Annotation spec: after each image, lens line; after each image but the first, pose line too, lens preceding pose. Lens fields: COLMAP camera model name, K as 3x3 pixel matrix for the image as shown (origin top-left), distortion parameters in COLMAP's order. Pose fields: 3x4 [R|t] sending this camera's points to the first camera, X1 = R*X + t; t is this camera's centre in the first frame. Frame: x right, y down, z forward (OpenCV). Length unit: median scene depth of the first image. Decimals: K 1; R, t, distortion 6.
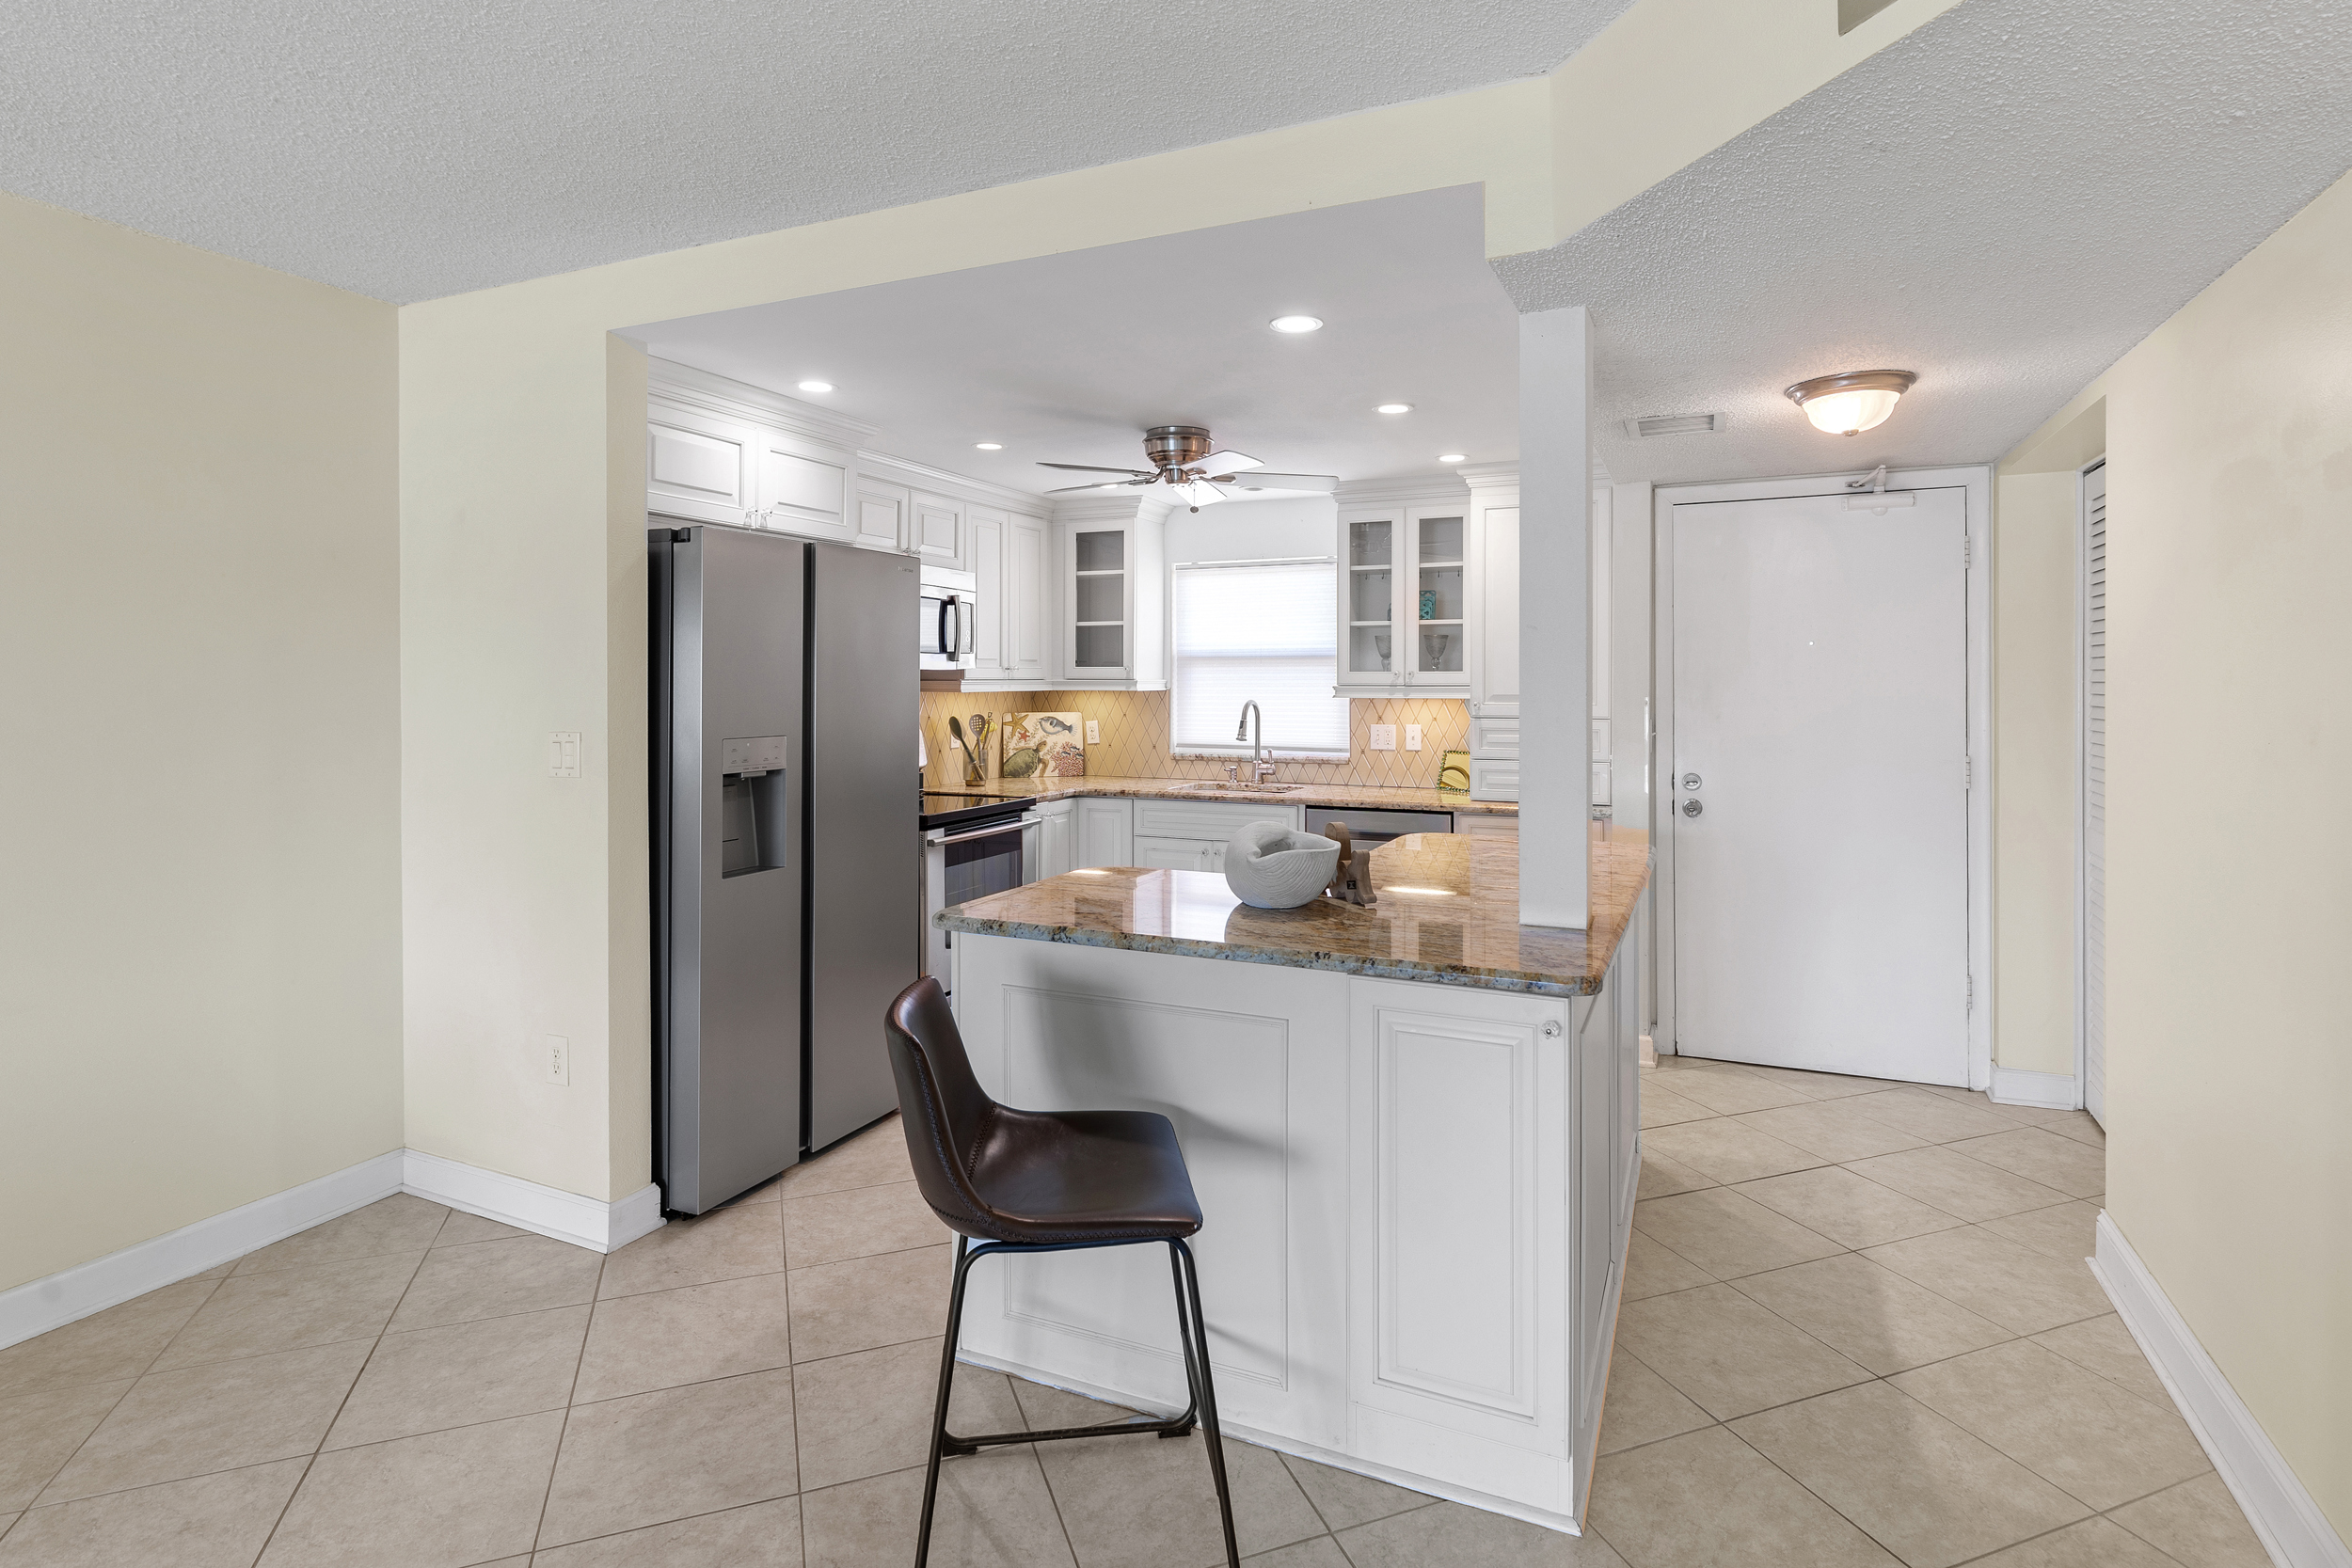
lens RADIAL K [[1154.6, 0, 1199.8], [0, 1154.6, 675.3], [0, 0, 1]] dist [0.000849, 0.000446]
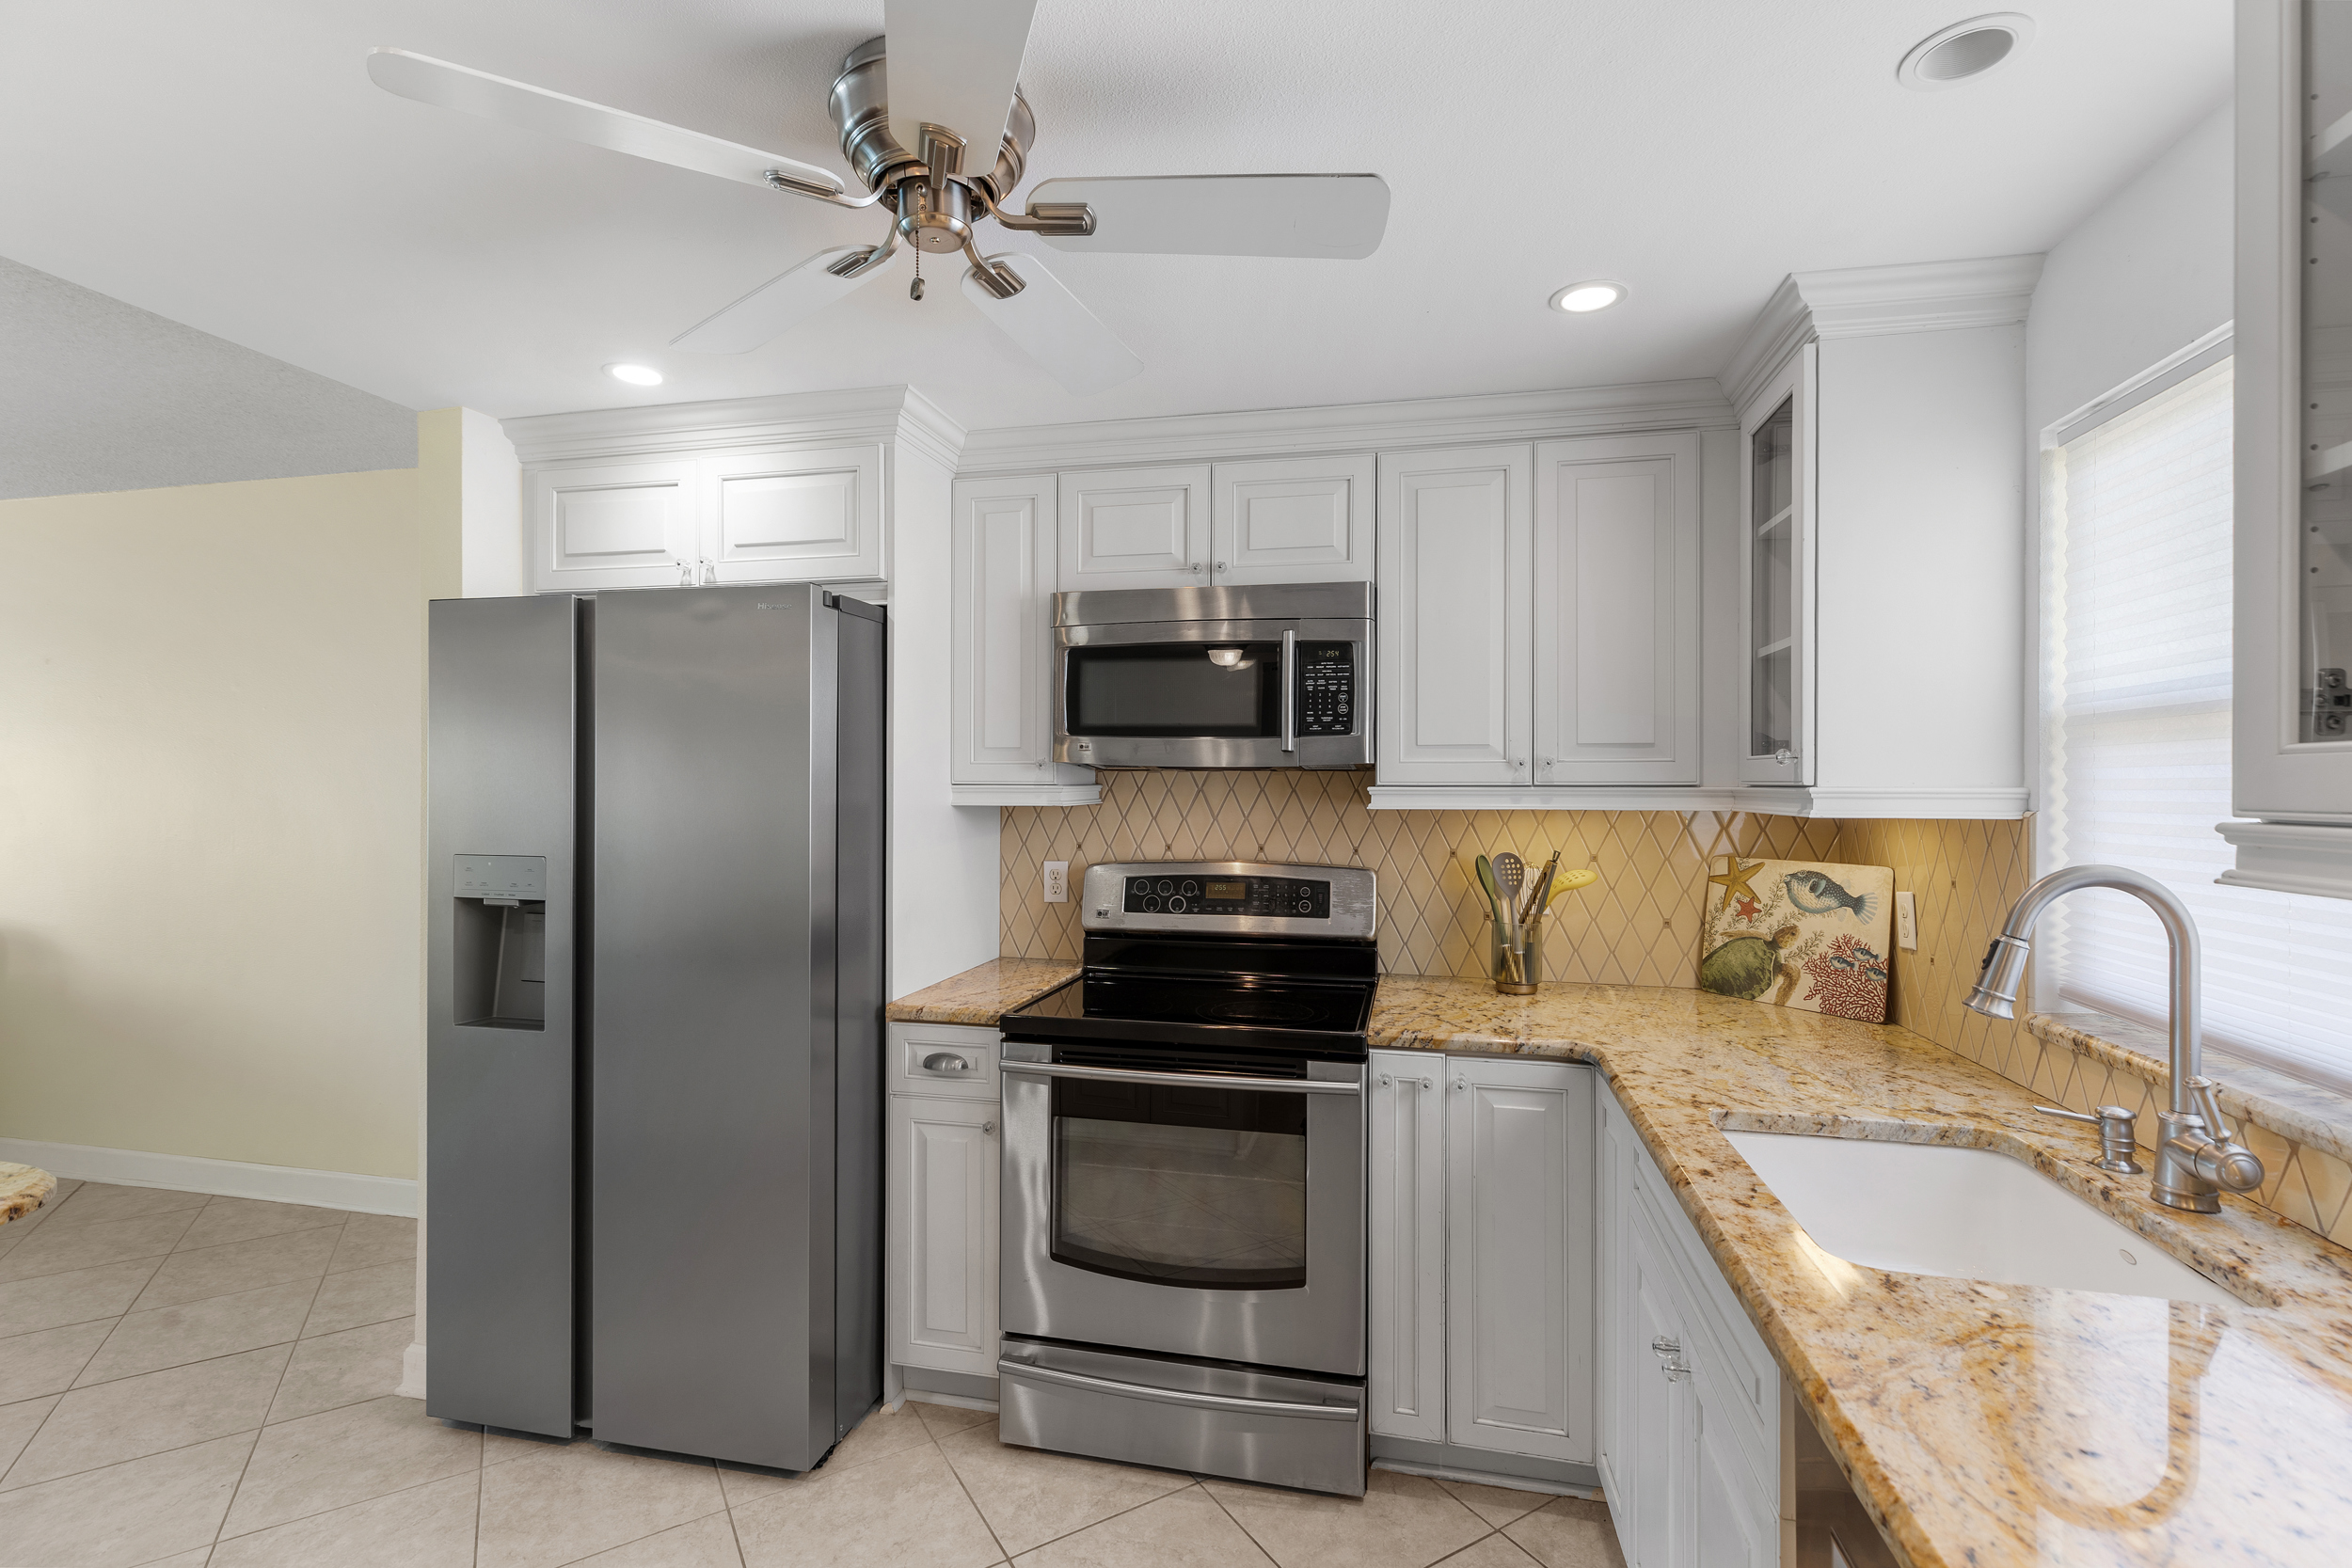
lens RADIAL K [[1047.4, 0, 1173.5], [0, 1047.4, 789.3], [0, 0, 1]] dist [0.001878, 0.000462]
pose [[0.195894, 0.002728, -0.980621, 0.236676], [0.001282, 0.999995, 0.003038, 0.003452], [0.980624, -0.001852, 0.195889, 0.768650]]
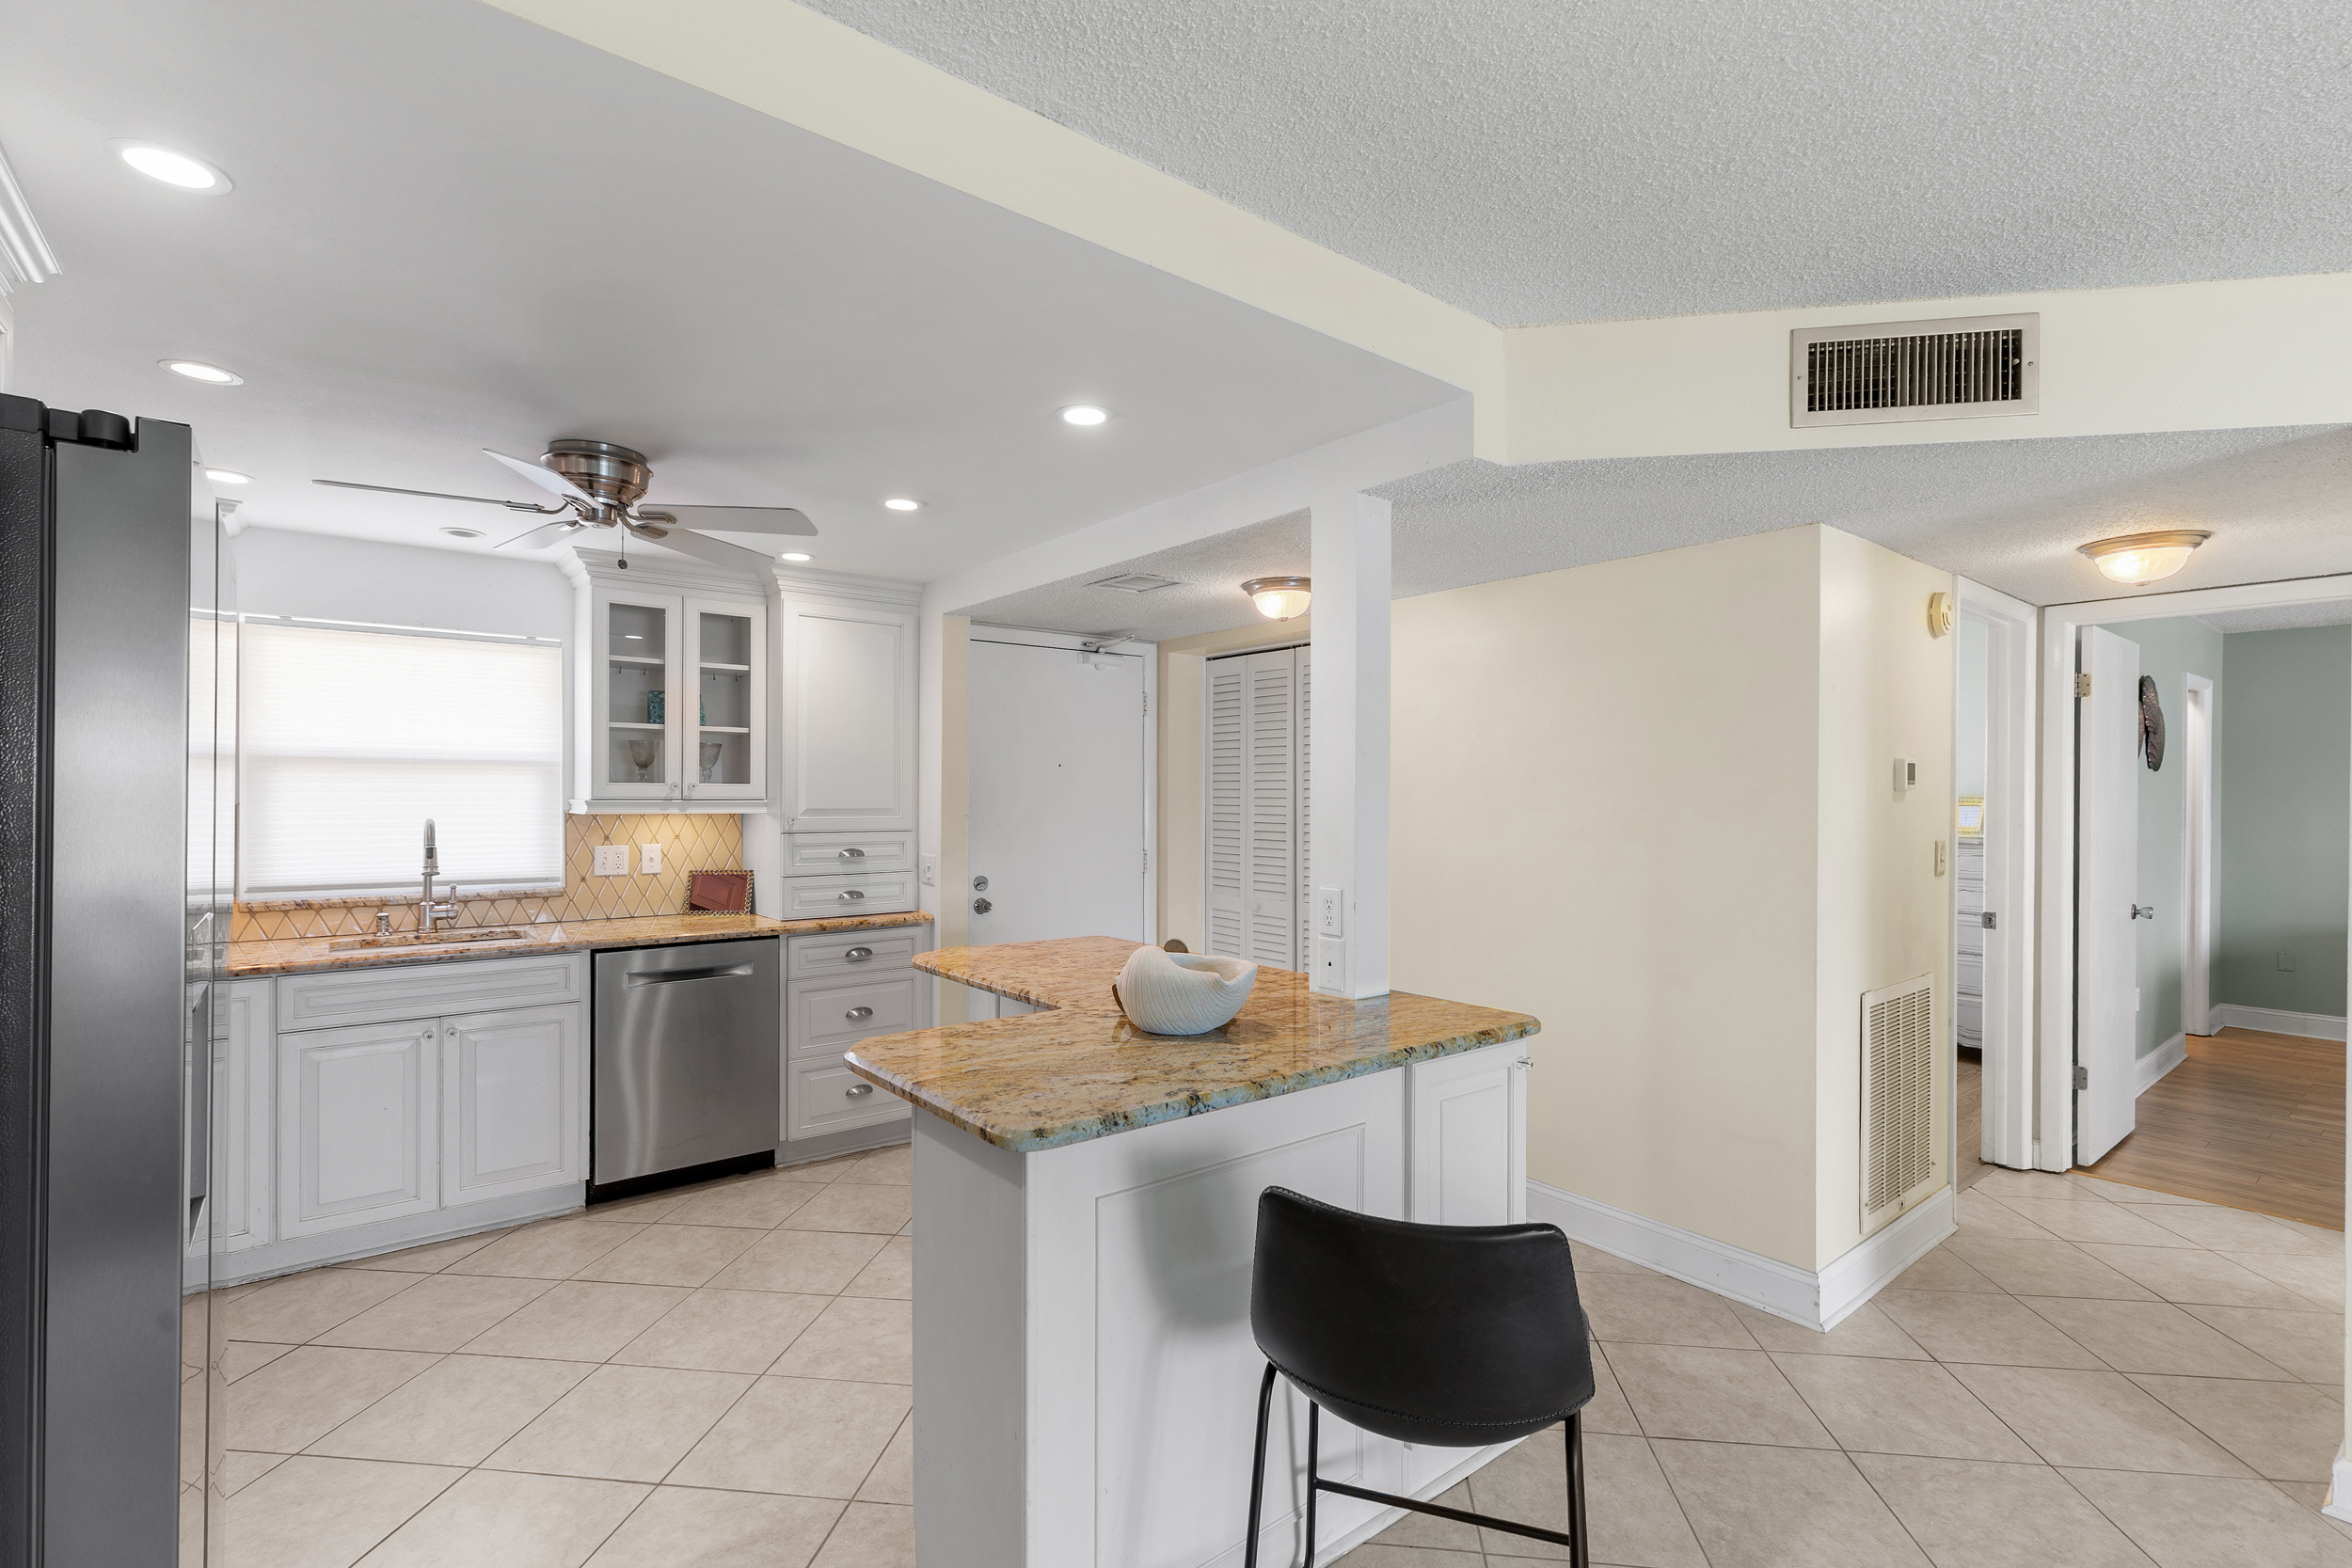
lens RADIAL K [[1047.4, 0, 1173.5], [0, 1047.4, 789.3], [0, 0, 1]] dist [0.001878, 0.000462]
pose [[0.464532, 0.007411, 0.885526, -0.332080], [-0.008374, 0.999957, -0.003976, 0.001211], [-0.885517, -0.005568, 0.464574, 0.281729]]
